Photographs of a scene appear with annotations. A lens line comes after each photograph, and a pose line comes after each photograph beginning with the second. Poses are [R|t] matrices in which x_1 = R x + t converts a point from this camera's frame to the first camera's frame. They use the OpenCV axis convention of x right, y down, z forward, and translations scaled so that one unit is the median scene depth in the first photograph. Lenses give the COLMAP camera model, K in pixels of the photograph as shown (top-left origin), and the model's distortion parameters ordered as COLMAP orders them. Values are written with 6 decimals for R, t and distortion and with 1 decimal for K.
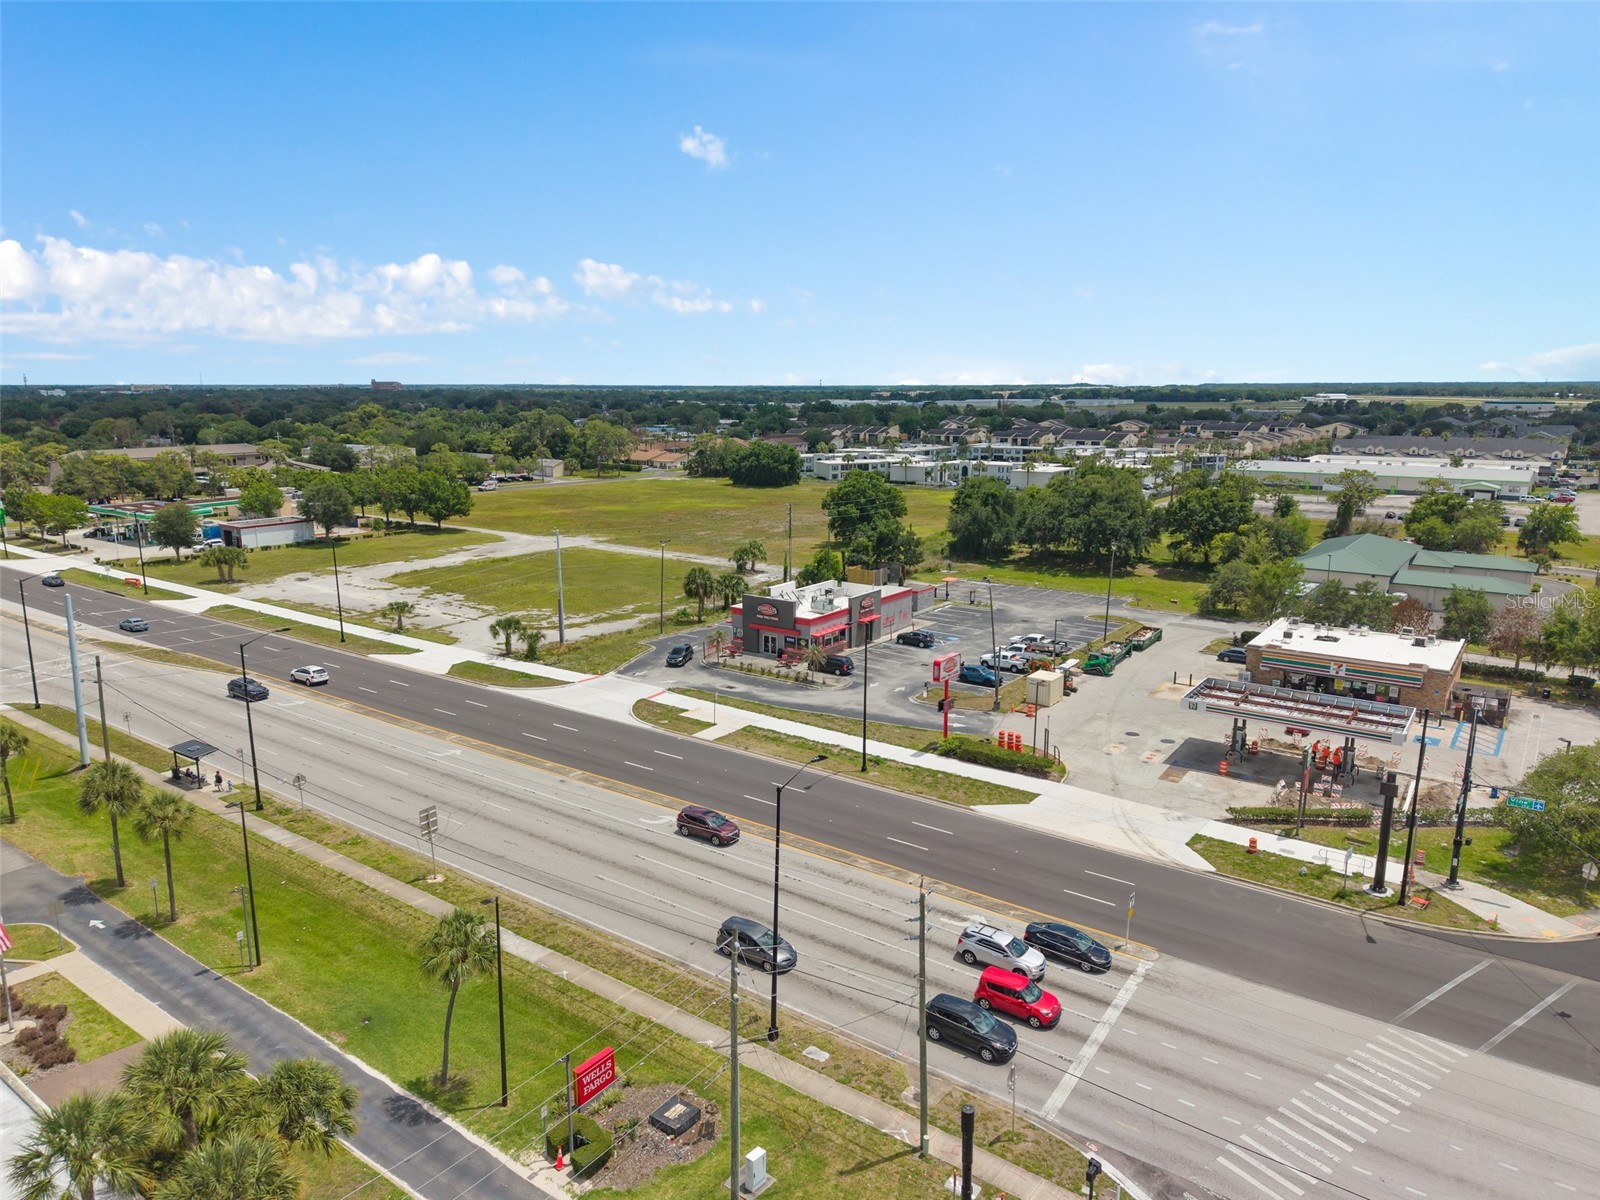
lens RADIAL K [[1060.9, 0, 800.0], [0, 1060.9, 600.0], [0, 0, 1]] dist [0.073511, -0.093040]
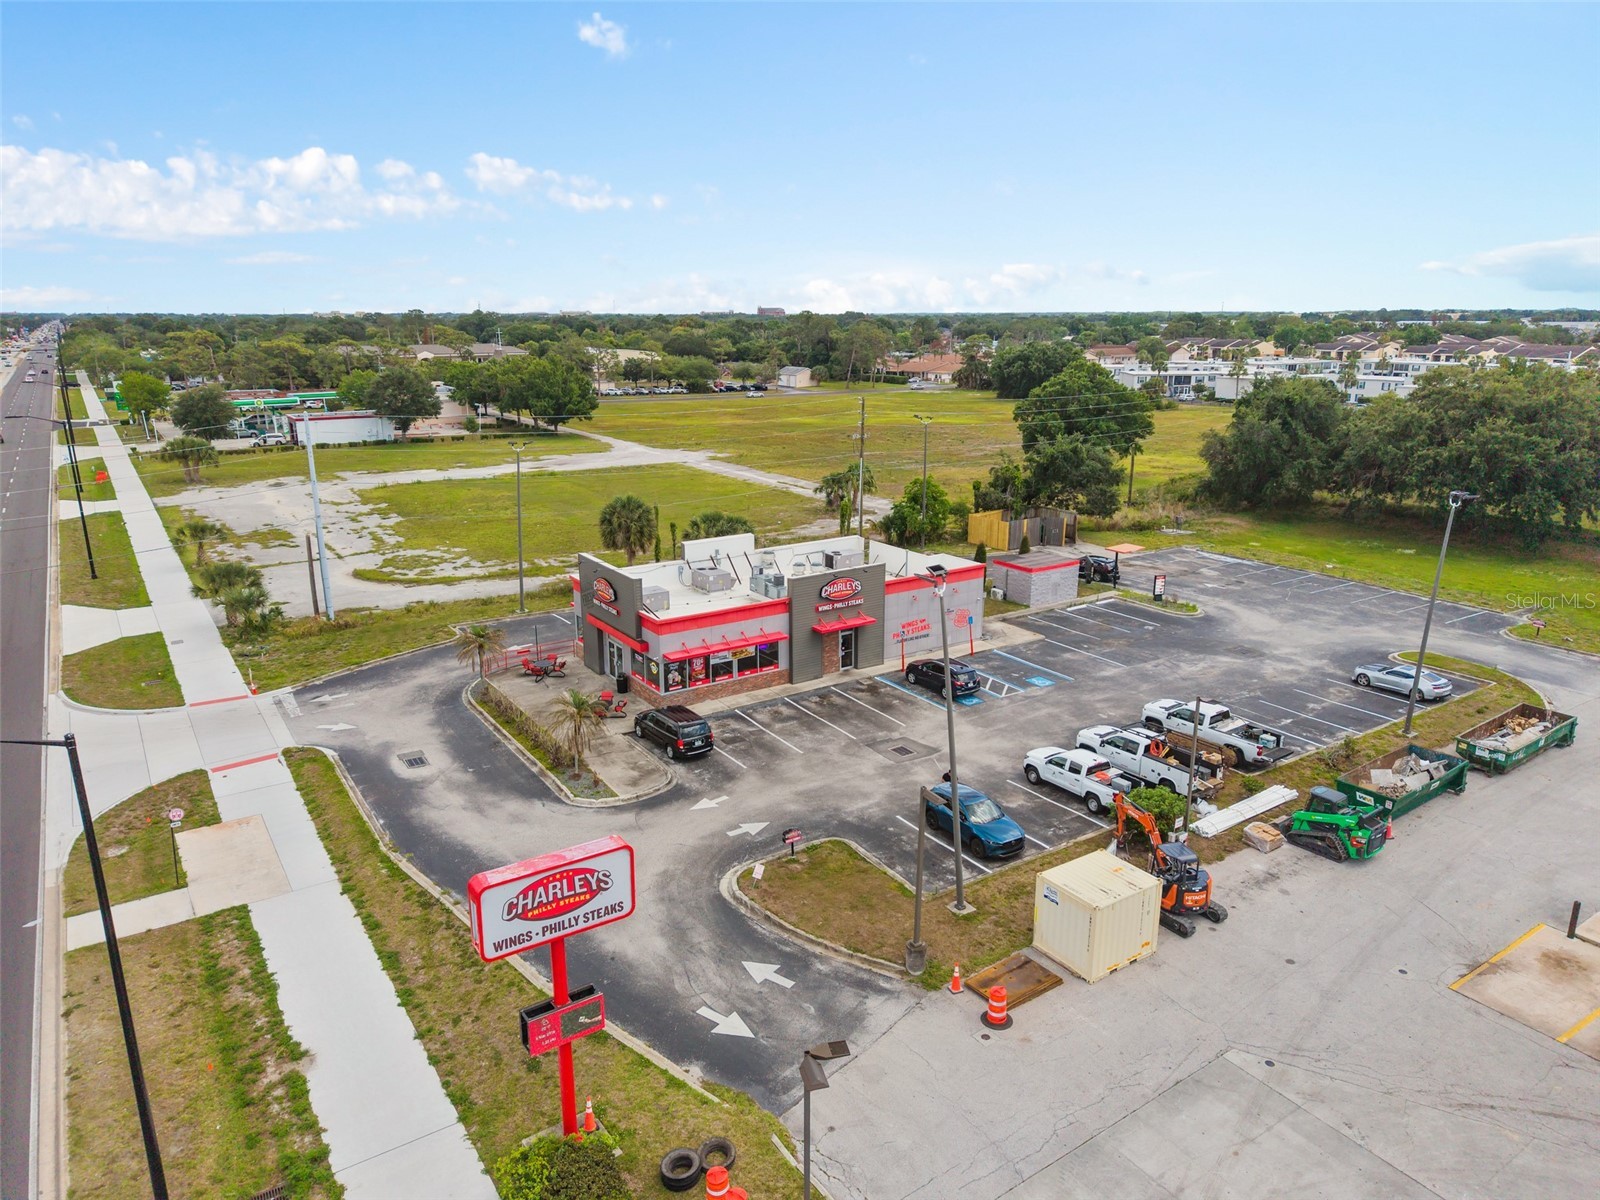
lens RADIAL K [[1060.9, 0, 800.0], [0, 1060.9, 600.0], [0, 0, 1]] dist [0.073511, -0.093040]
pose [[0.938704, 0.088843, -0.333080, 0.211215], [-0.067521, 0.994889, 0.075077, -0.028501], [0.338048, -0.047985, 0.939905, 0.567422]]
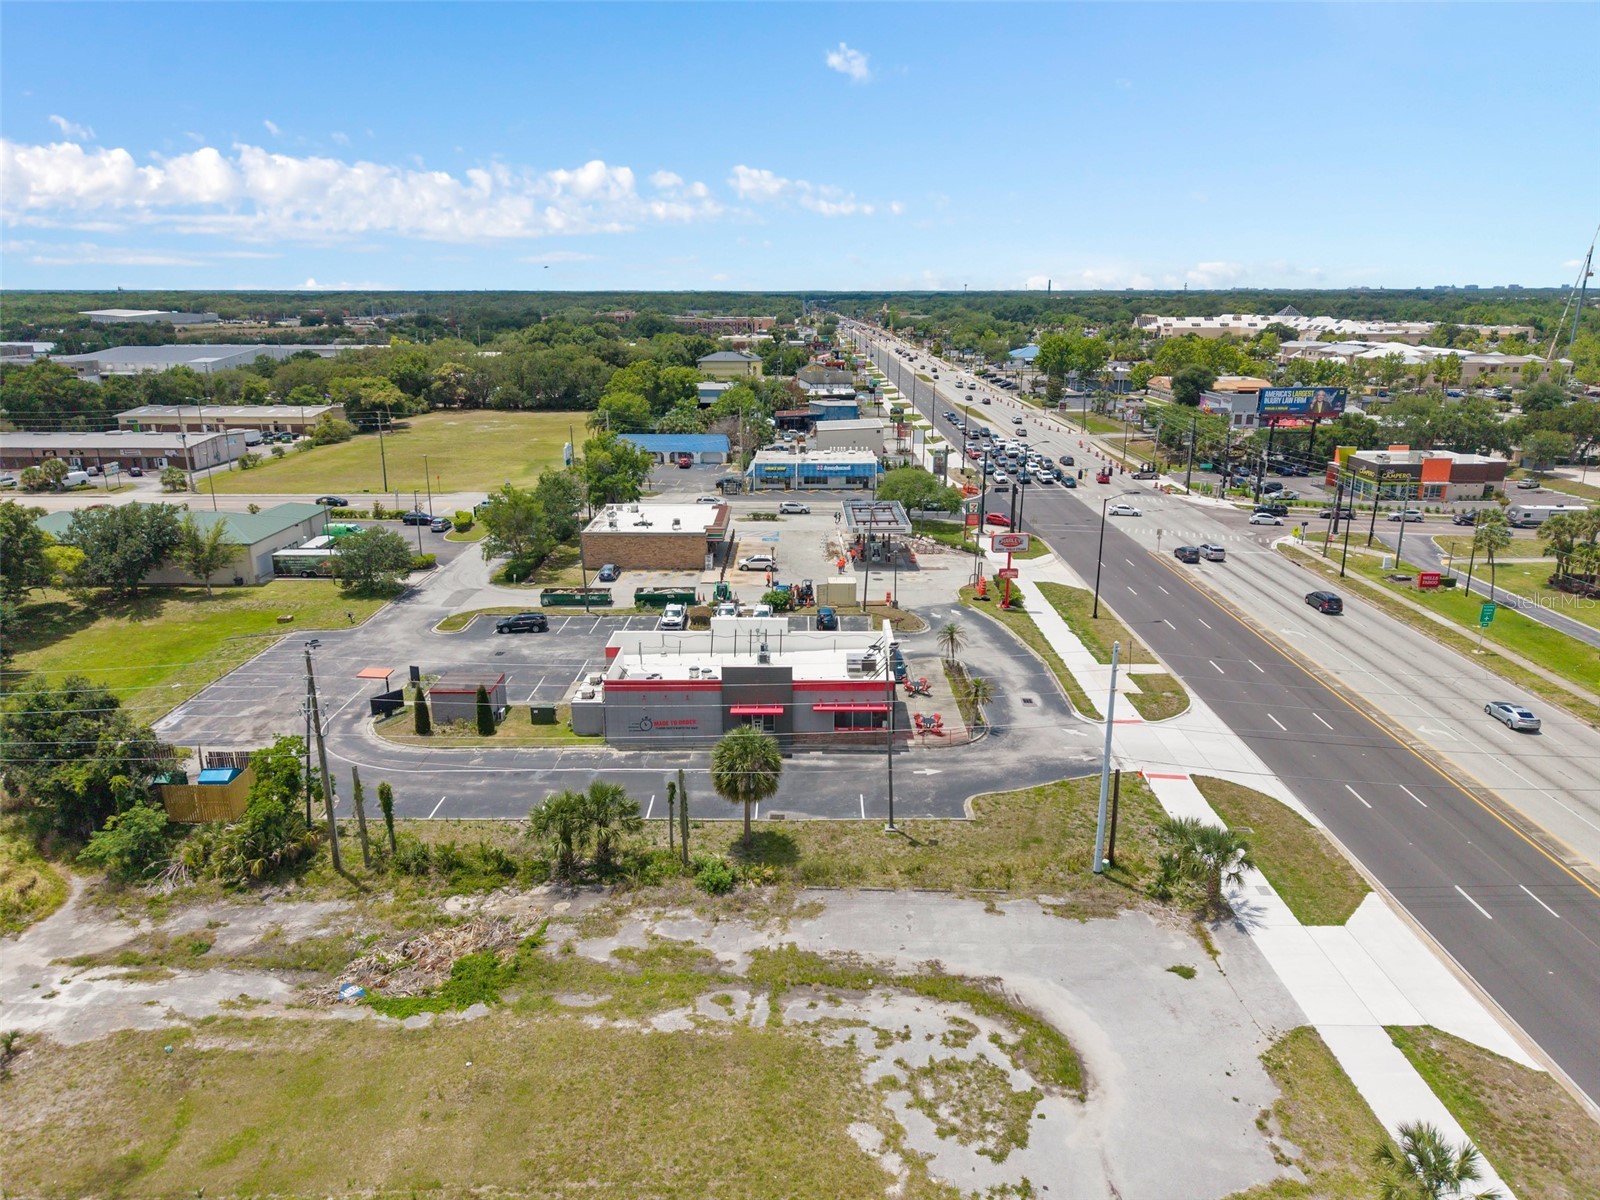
lens RADIAL K [[1053.1, 0, 796.7], [0, 1053.1, 617.7], [0, 0, 1]] dist [0.051134, -0.053773]
pose [[-0.582479, -0.237255, 0.777450, -0.511716], [0.163899, 0.902528, 0.398221, -0.287310], [-0.796150, 0.359379, -0.486818, 1.355145]]
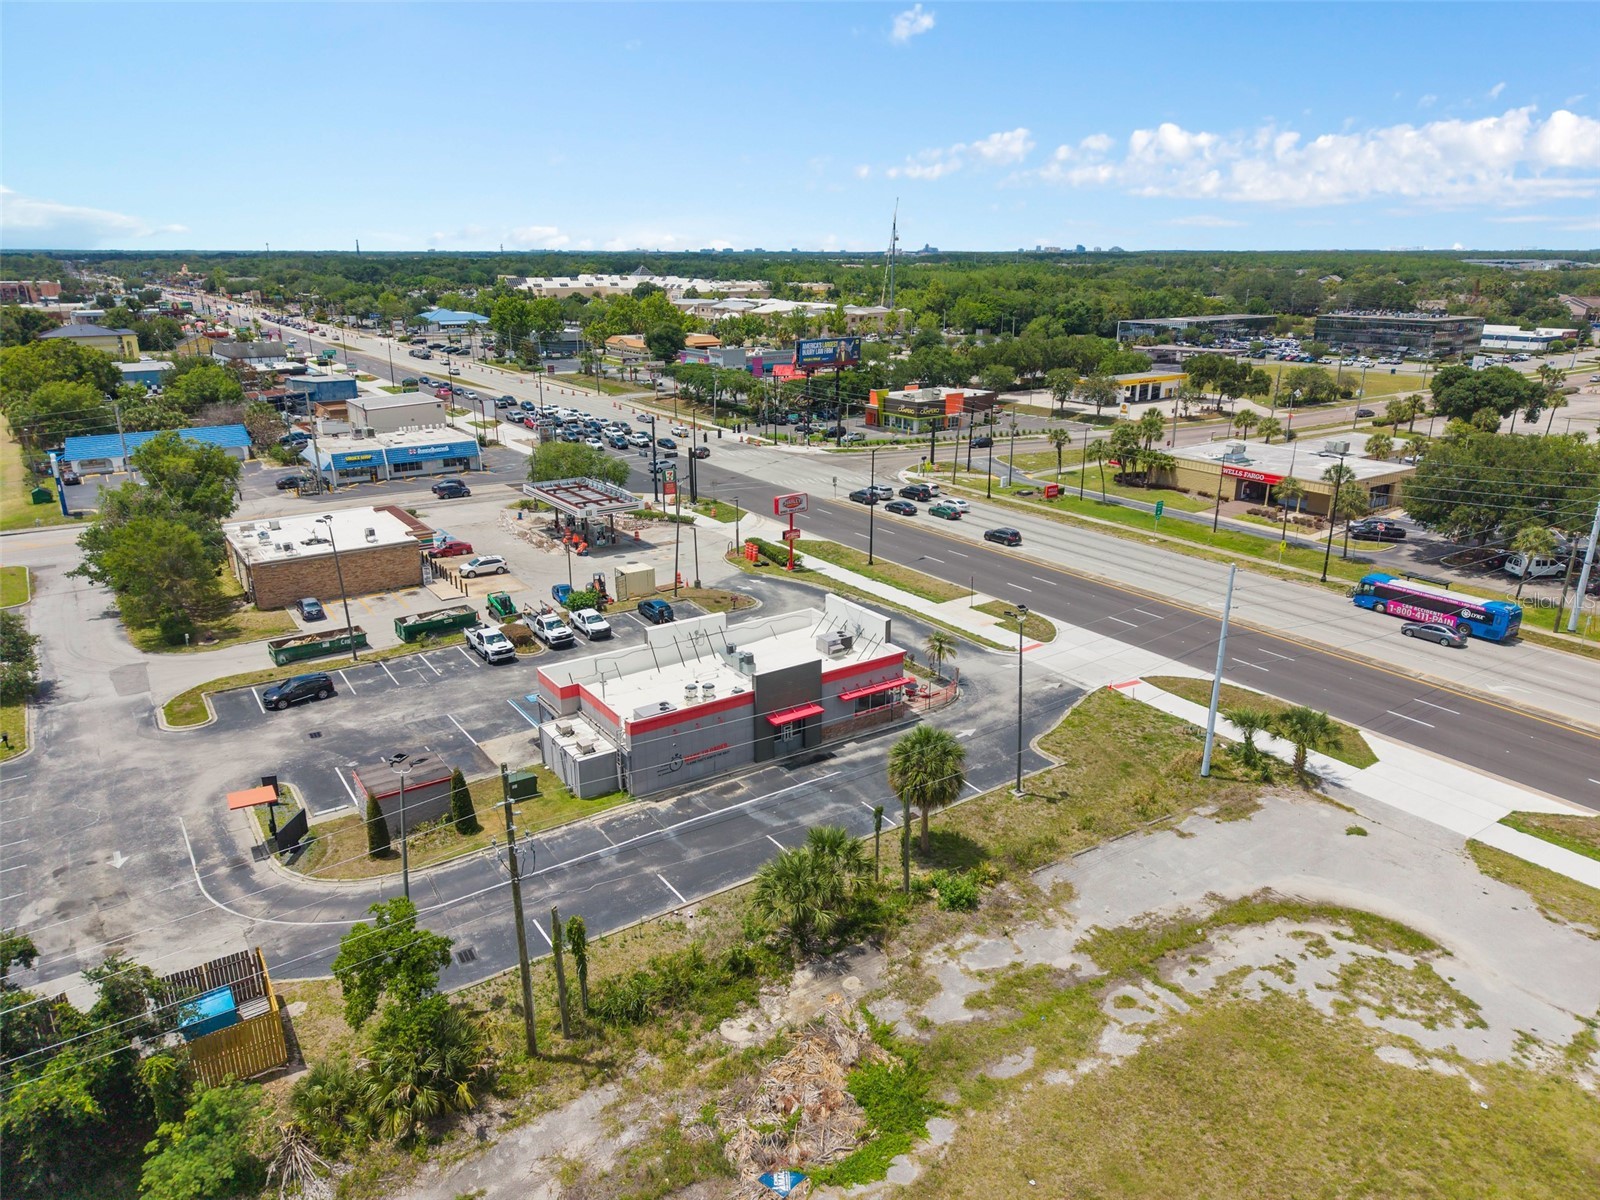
lens RADIAL K [[1072.6, 0, 798.1], [0, 1072.6, 578.3], [0, 0, 1]] dist [0.031350, -0.023568]
pose [[-0.942487, -0.095388, 0.320343, -0.201869], [0.068283, 0.883252, 0.463900, -0.321042], [-0.327194, 0.459094, -0.825940, 1.526970]]
